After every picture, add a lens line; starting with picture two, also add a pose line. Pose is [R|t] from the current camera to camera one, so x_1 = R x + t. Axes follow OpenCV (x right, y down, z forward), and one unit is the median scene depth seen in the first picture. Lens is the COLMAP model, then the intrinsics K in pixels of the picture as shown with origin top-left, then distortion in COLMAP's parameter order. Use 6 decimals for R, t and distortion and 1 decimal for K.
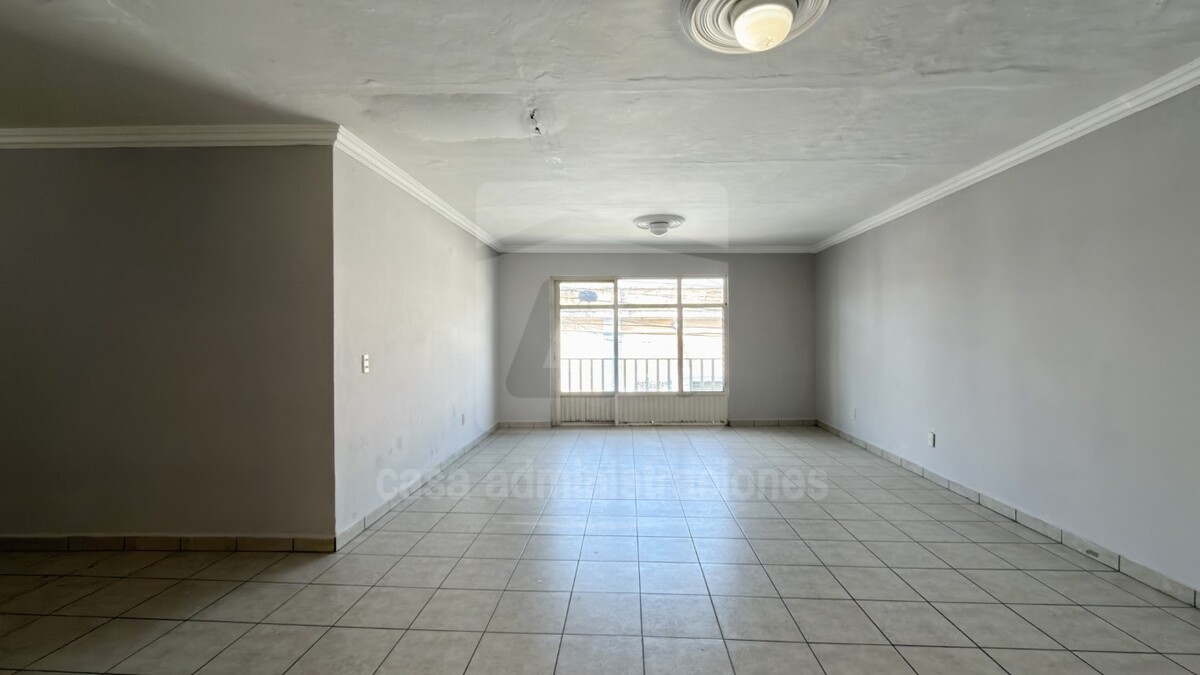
lens RADIAL K [[475.4, 0, 600.0], [0, 475.4, 337.5], [0, 0, 1]] dist [0.000592, 0.000006]
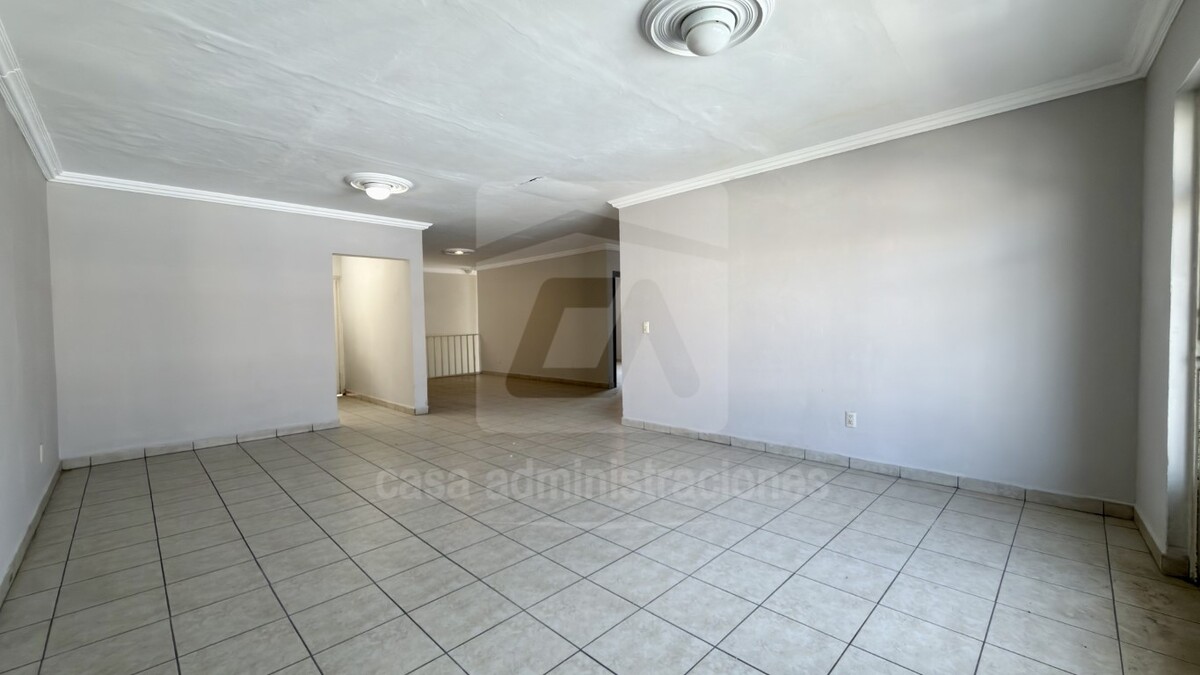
lens RADIAL K [[480.4, 0, 600.0], [0, 480.4, 337.5], [0, 0, 1]] dist [0.000561, 0.000091]
pose [[-0.653783, 0.038385, -0.755708, 0.832239], [0.019168, 0.999232, 0.034172, 0.025397], [0.756439, 0.007856, -0.654017, 1.954858]]
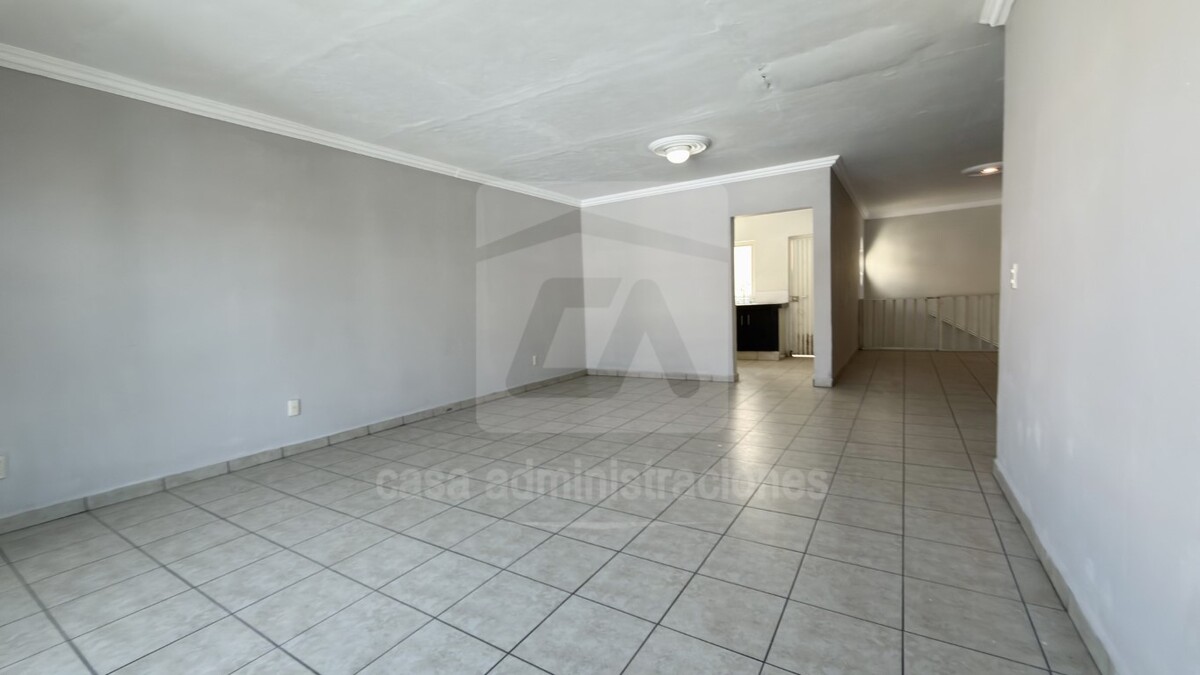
lens RADIAL K [[480.4, 0, 600.0], [0, 480.4, 337.5], [0, 0, 1]] dist [0.000561, 0.000091]
pose [[-0.880640, 0.004246, 0.473768, -0.283755], [0.044750, 0.996235, 0.074253, 0.059493], [-0.471668, 0.086591, -0.877514, 1.957056]]
